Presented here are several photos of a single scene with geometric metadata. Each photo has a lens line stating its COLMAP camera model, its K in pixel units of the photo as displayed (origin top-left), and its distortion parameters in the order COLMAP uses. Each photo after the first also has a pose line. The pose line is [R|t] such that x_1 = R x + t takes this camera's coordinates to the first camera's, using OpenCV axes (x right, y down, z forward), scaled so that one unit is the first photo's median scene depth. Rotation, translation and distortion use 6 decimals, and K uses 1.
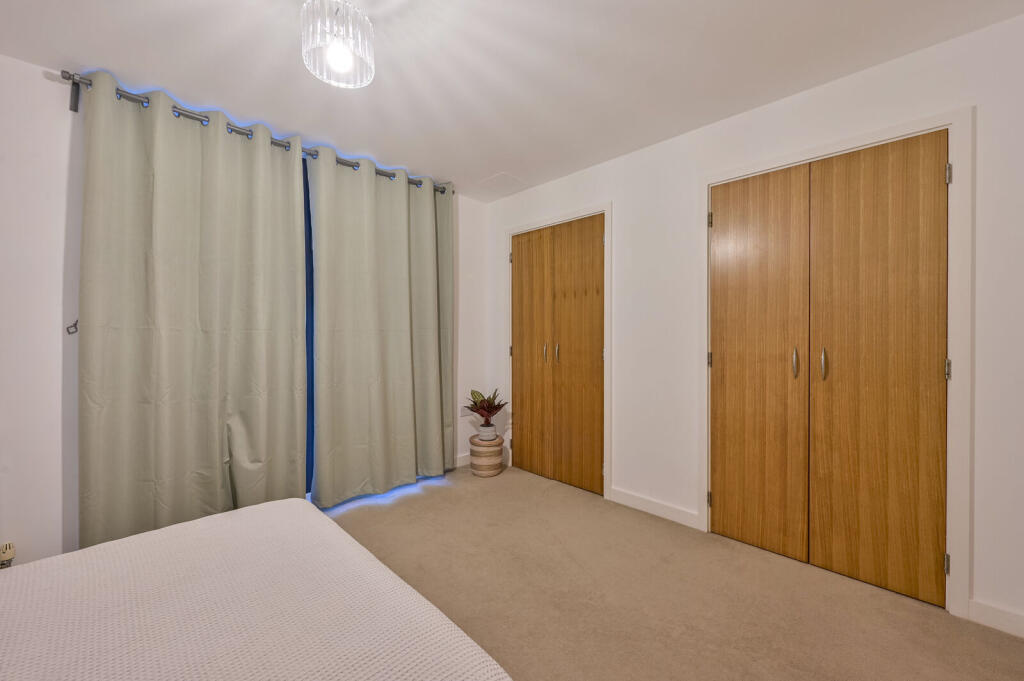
lens RADIAL K [[402.1, 0, 509.4], [0, 402.1, 337.9], [0, 0, 1]] dist [-0.001073, 0.000021]
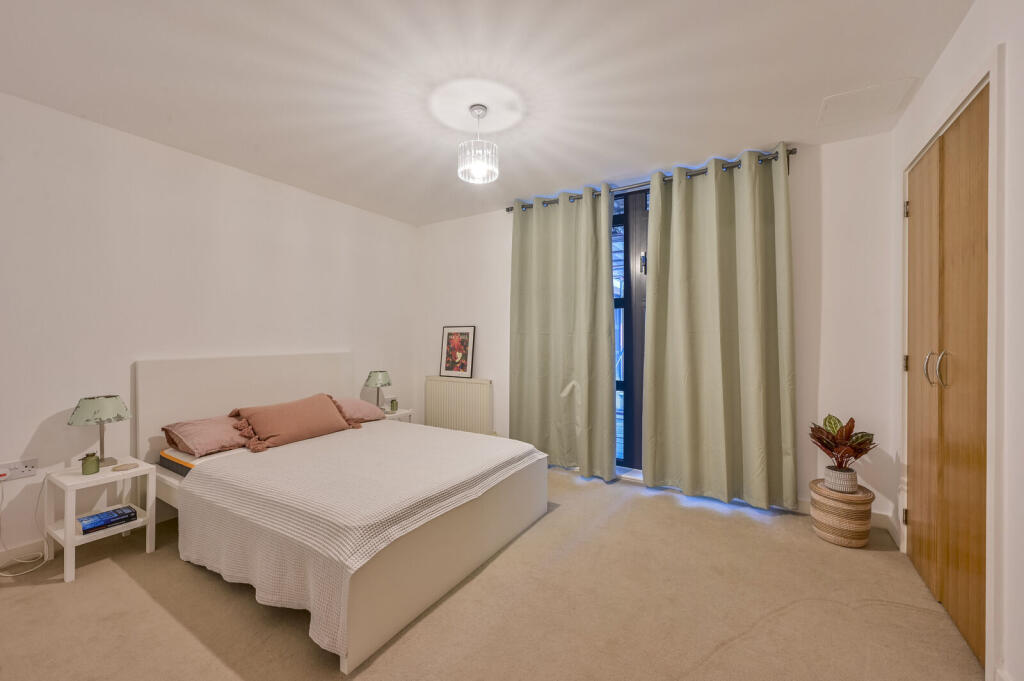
lens RADIAL K [[402.1, 0, 509.4], [0, 402.1, 337.9], [0, 0, 1]] dist [-0.001073, 0.000021]
pose [[0.243228, -0.003895, -0.969961, 0.470848], [-0.007922, 0.999951, -0.006002, 0.003082], [0.969937, 0.009144, 0.243185, 0.286550]]
